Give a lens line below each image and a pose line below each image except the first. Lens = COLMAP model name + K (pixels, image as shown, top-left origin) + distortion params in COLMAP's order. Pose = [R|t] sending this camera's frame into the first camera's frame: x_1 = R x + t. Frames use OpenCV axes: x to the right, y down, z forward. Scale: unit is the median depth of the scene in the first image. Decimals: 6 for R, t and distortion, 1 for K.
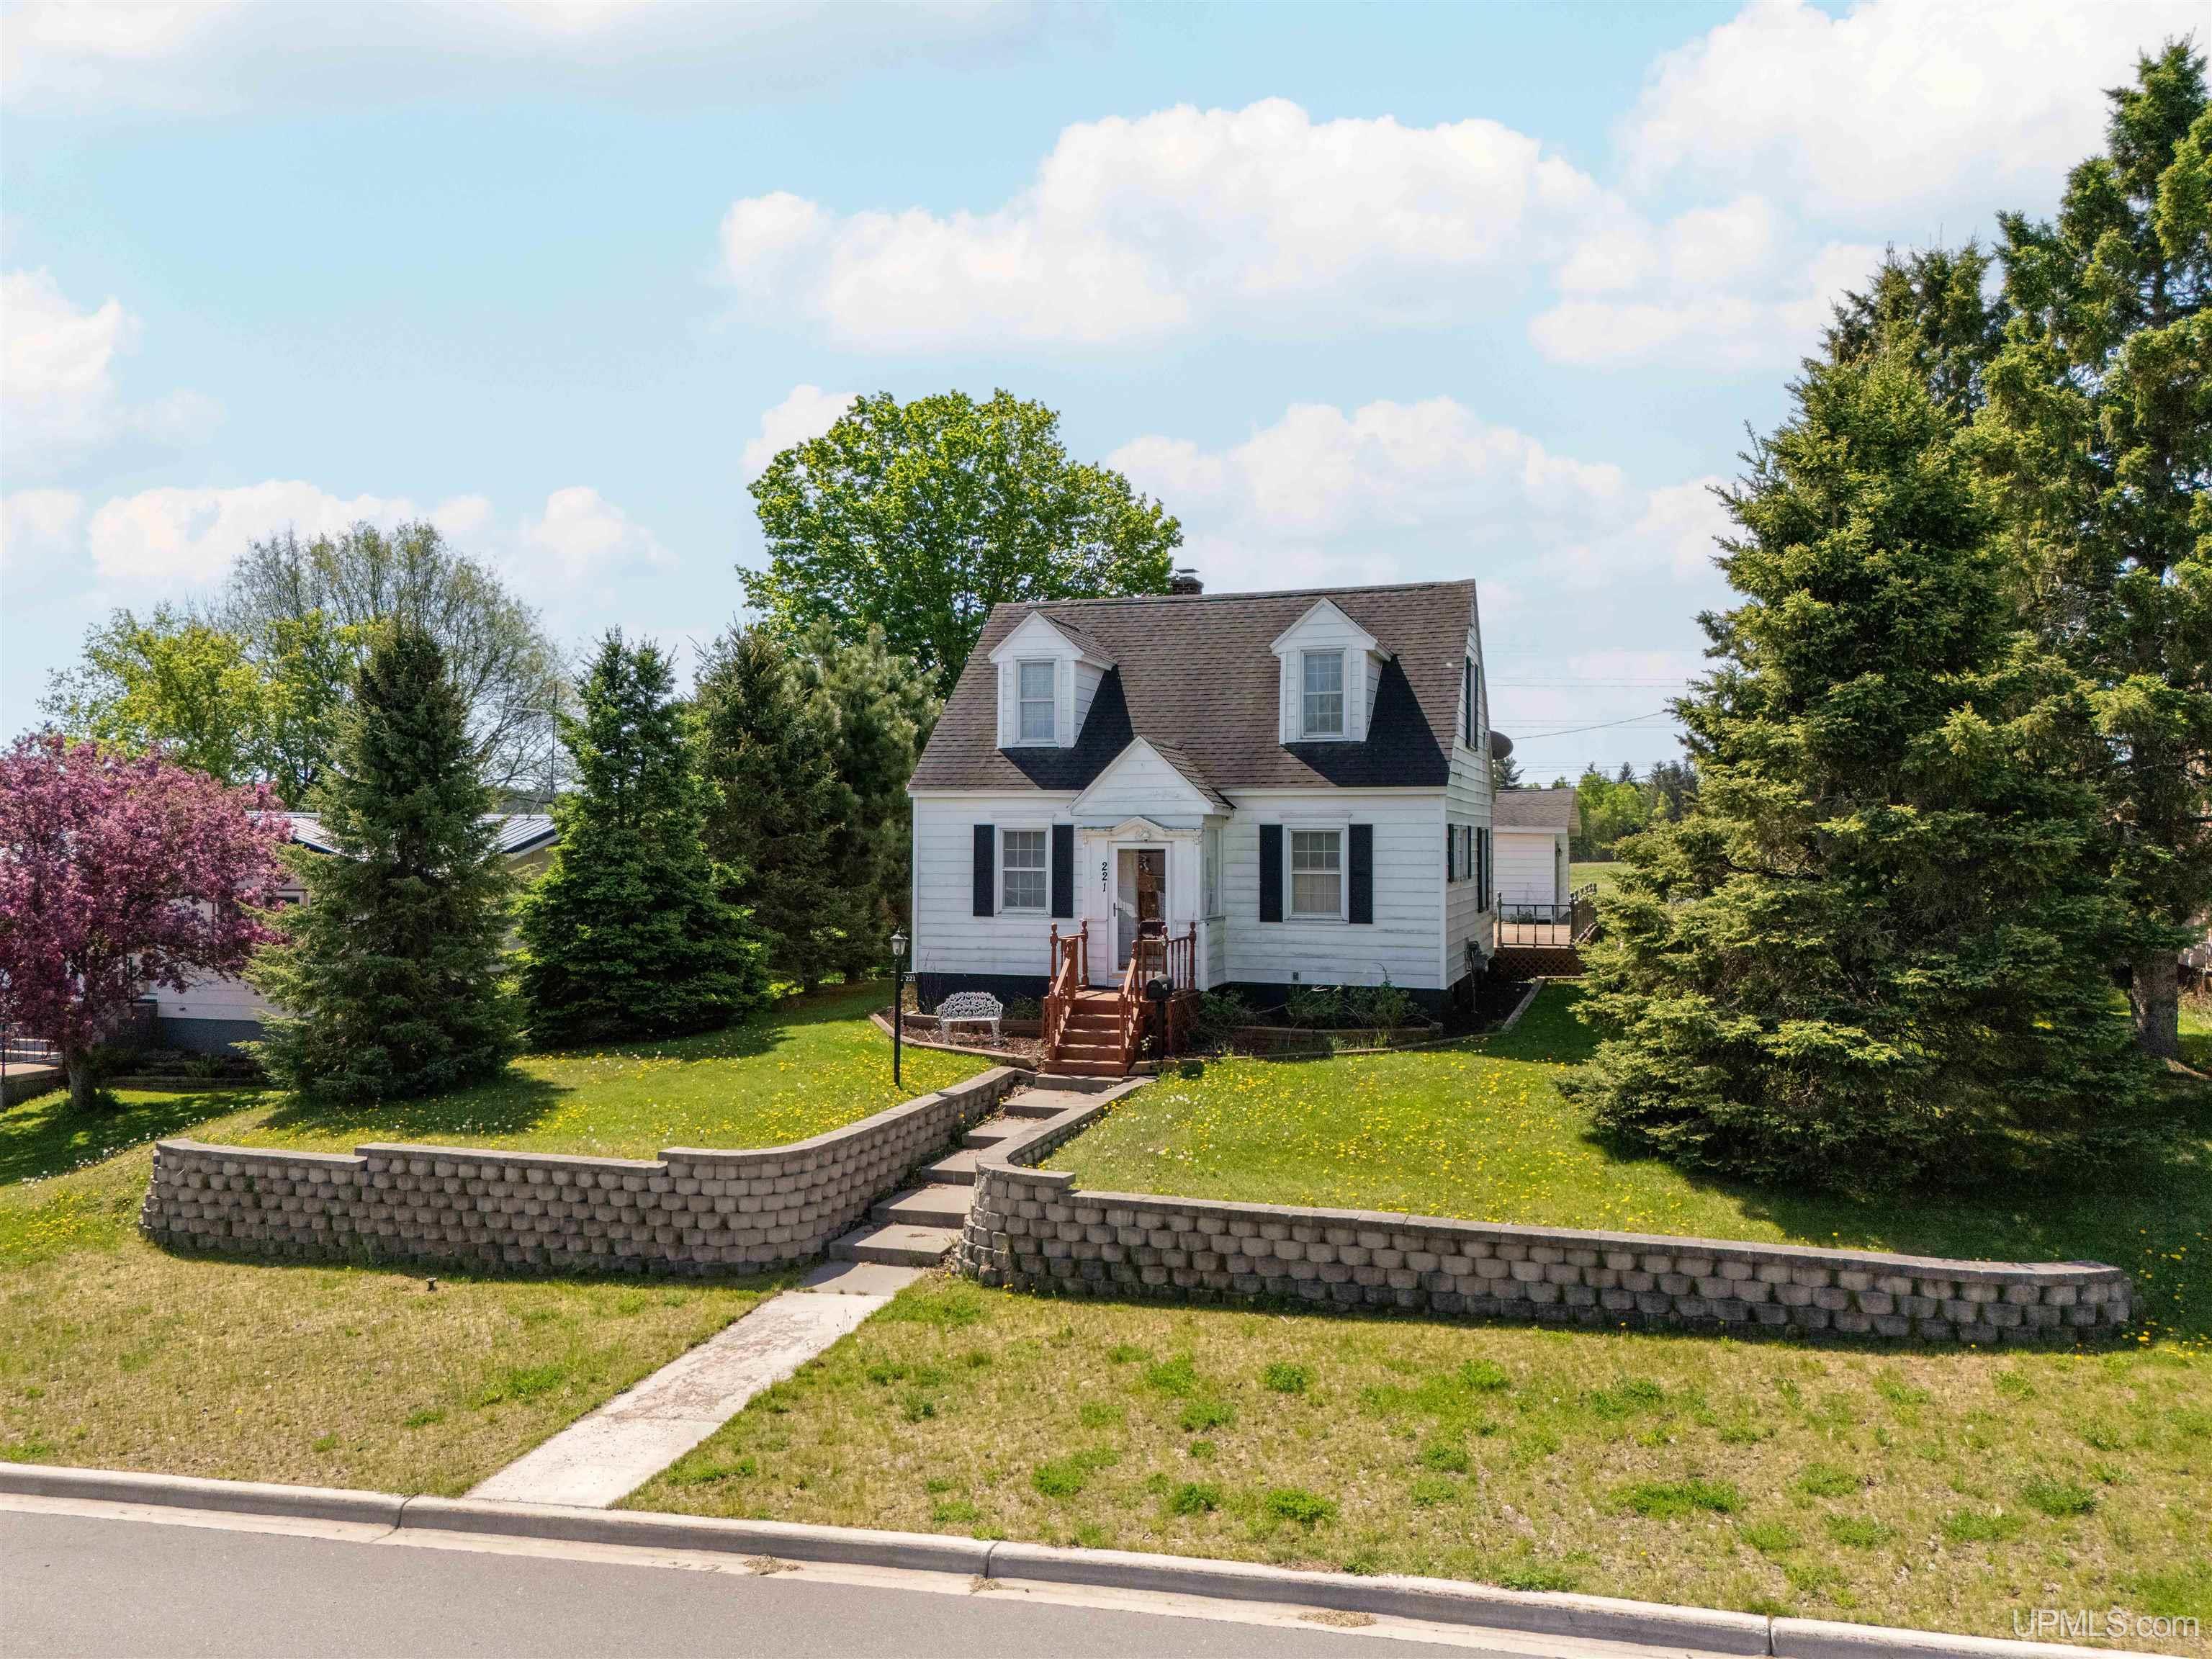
lens RADIAL K [[1613.1, 0, 1148.1], [0, 1613.1, 849.9], [0, 0, 1]] dist [0.054534, -0.034207]
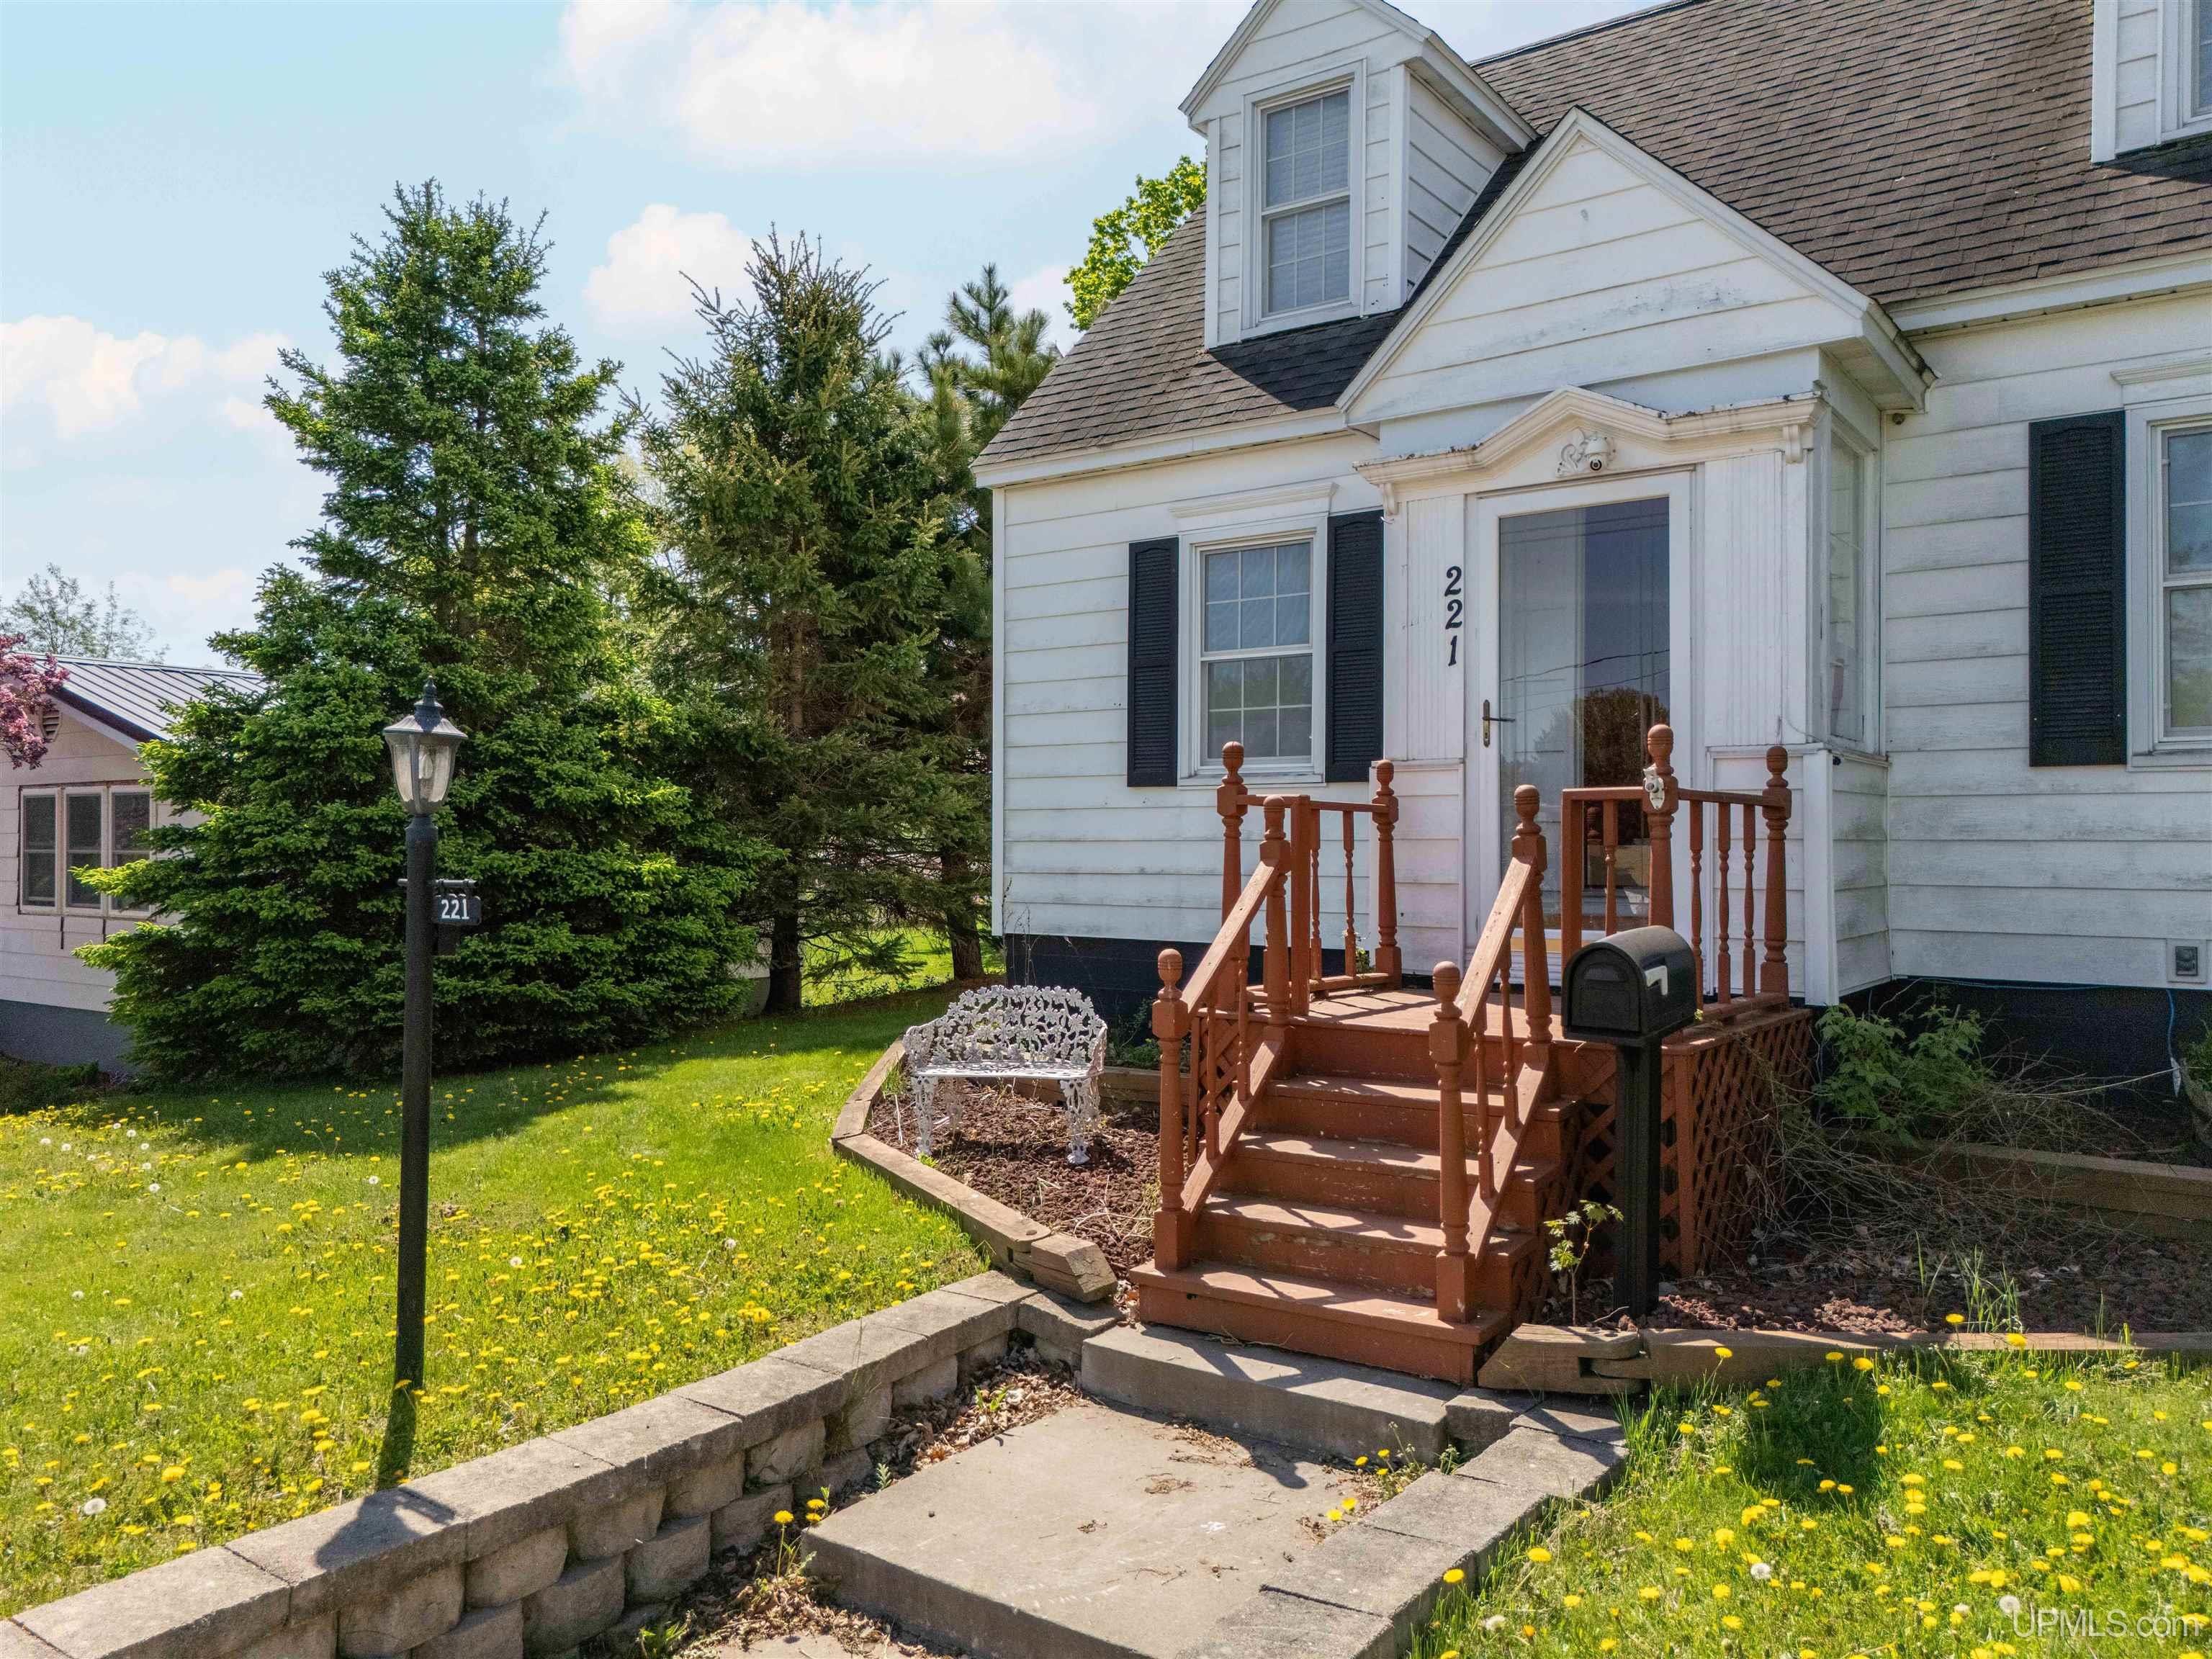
lens RADIAL K [[1613.1, 0, 1148.1], [0, 1613.1, 862.7], [0, 0, 1]] dist [0.054534, -0.034207]
pose [[0.952233, 0.002301, -0.305364, 0.010918], [-0.001814, 0.999997, 0.001879, 0.063619], [0.305367, -0.001235, 0.952234, 0.710090]]
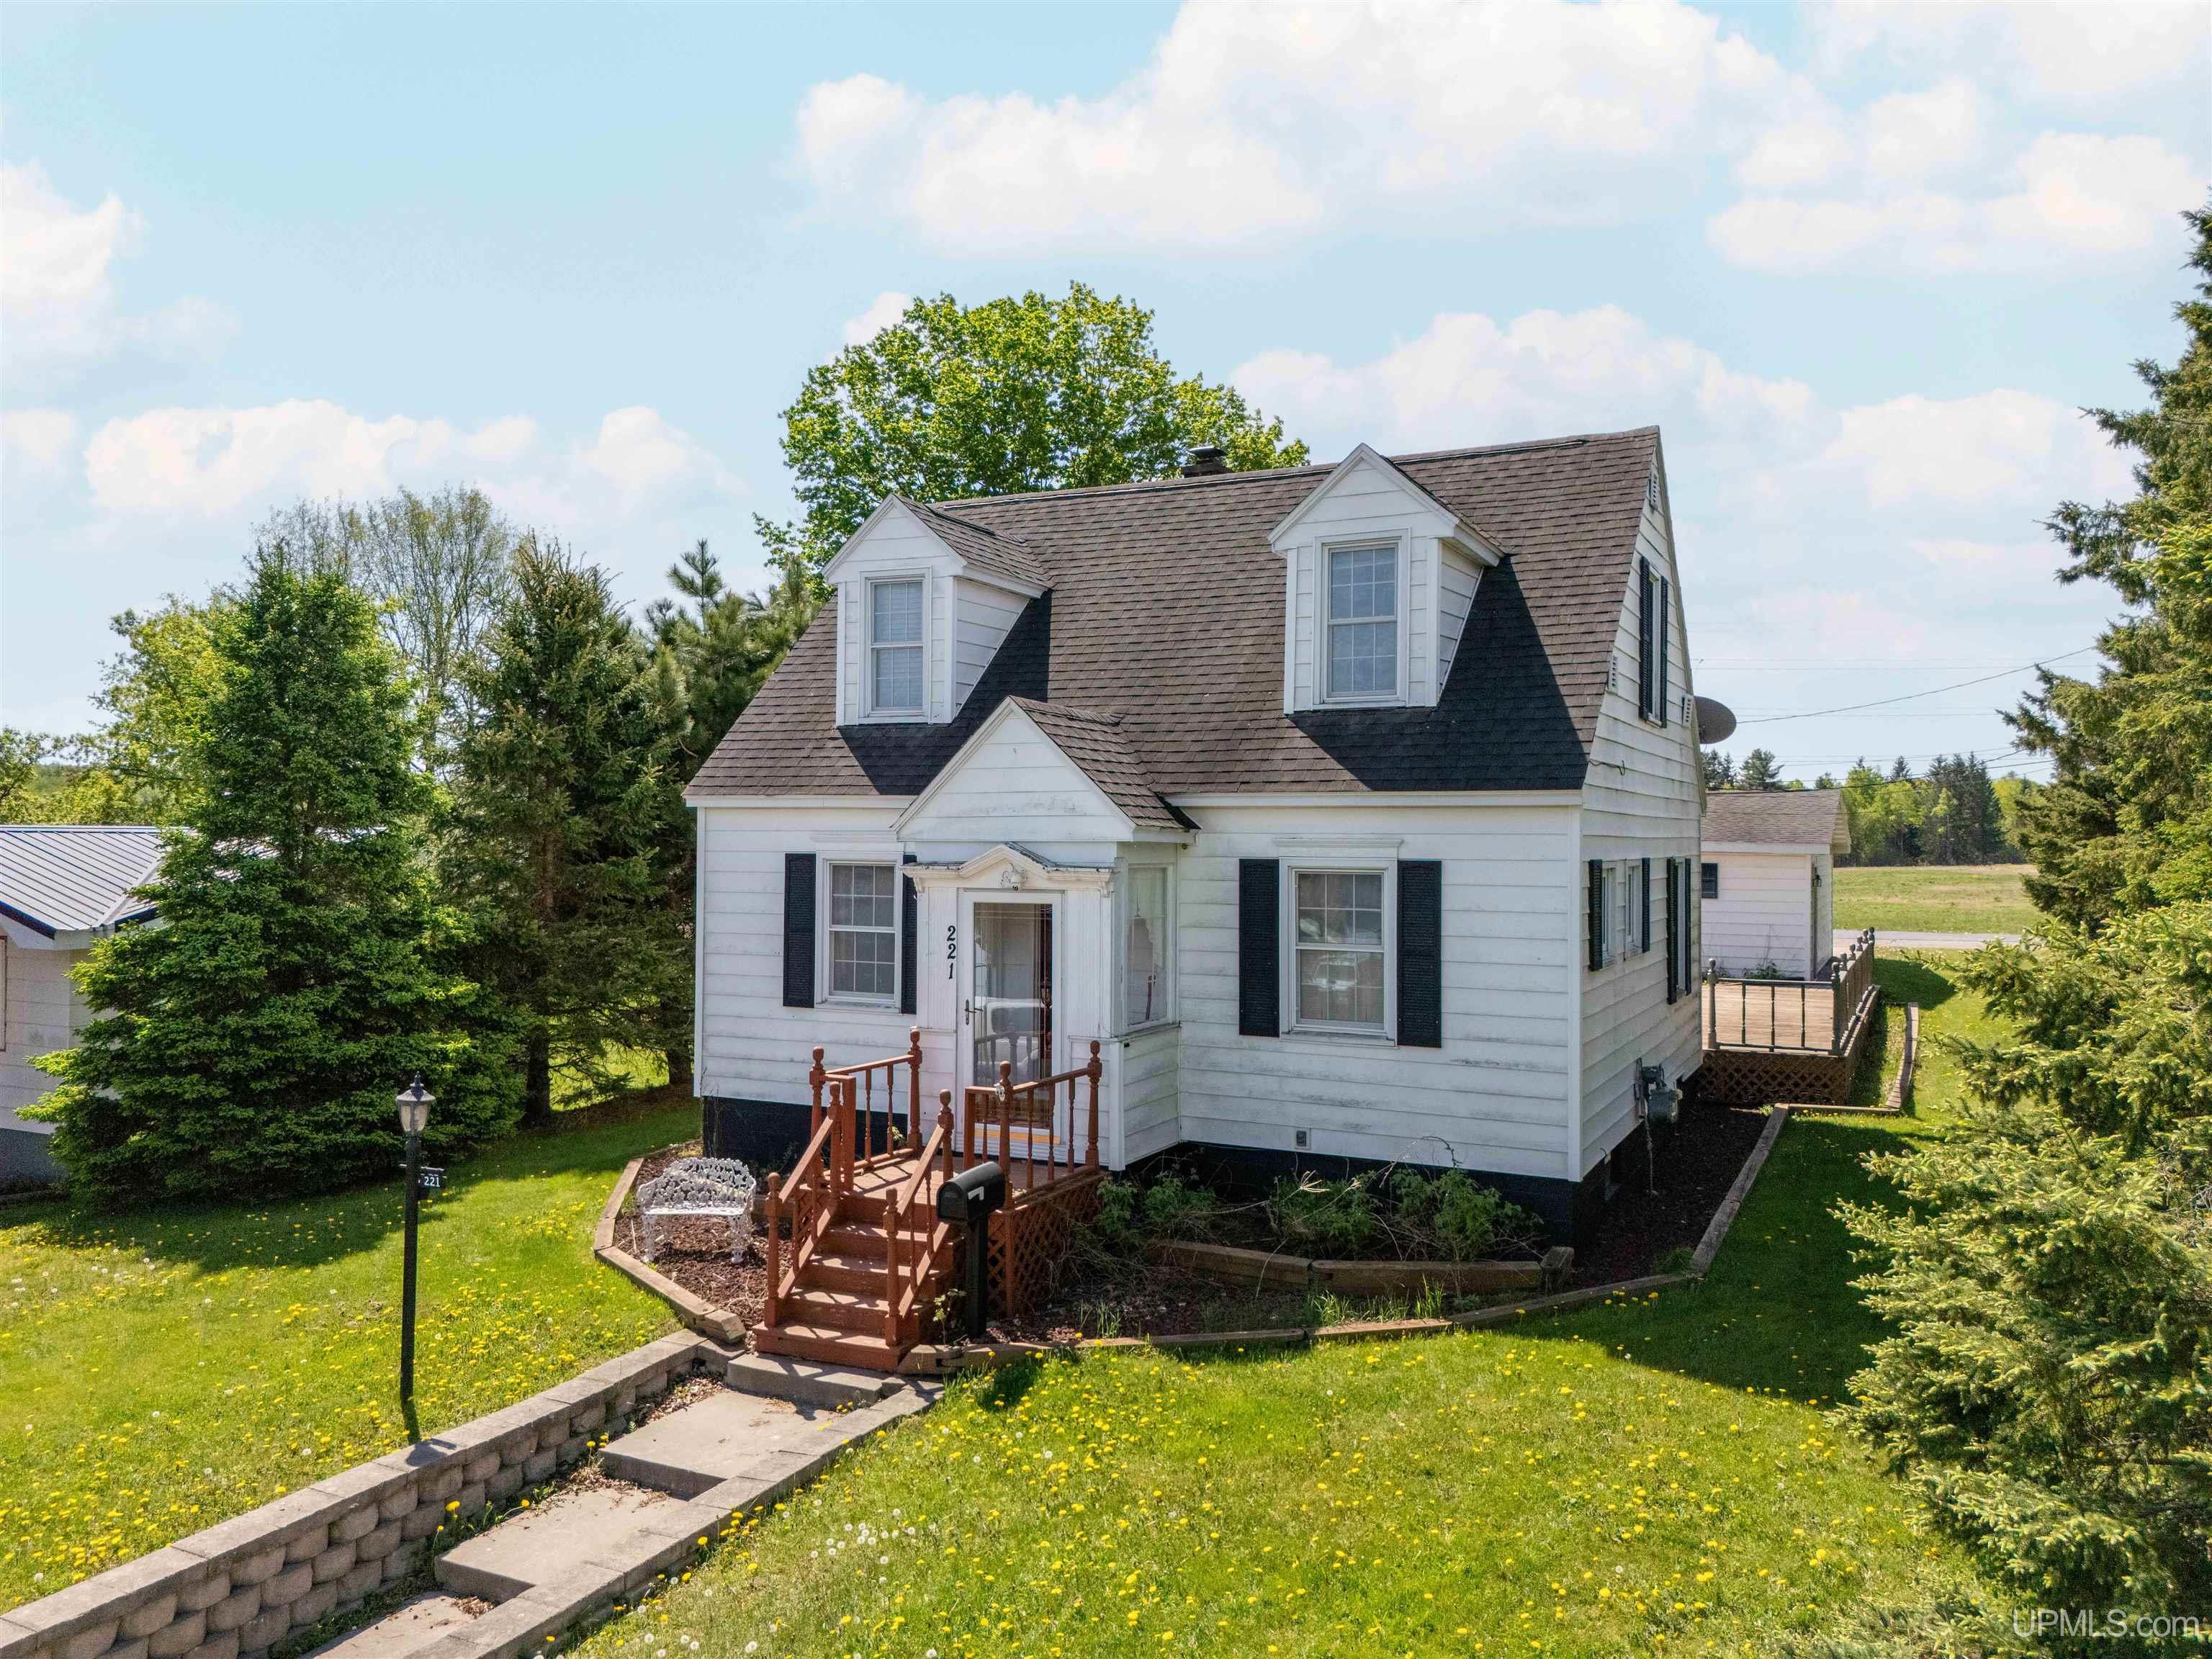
lens RADIAL K [[1613.1, 0, 1149.1], [0, 1613.1, 835.5], [0, 0, 1]] dist [0.054534, -0.034207]
pose [[0.989618, 0.004056, -0.143663, 0.122639], [-0.005094, 0.999964, -0.006856, -0.020463], [0.143630, 0.007516, 0.989603, 0.468329]]
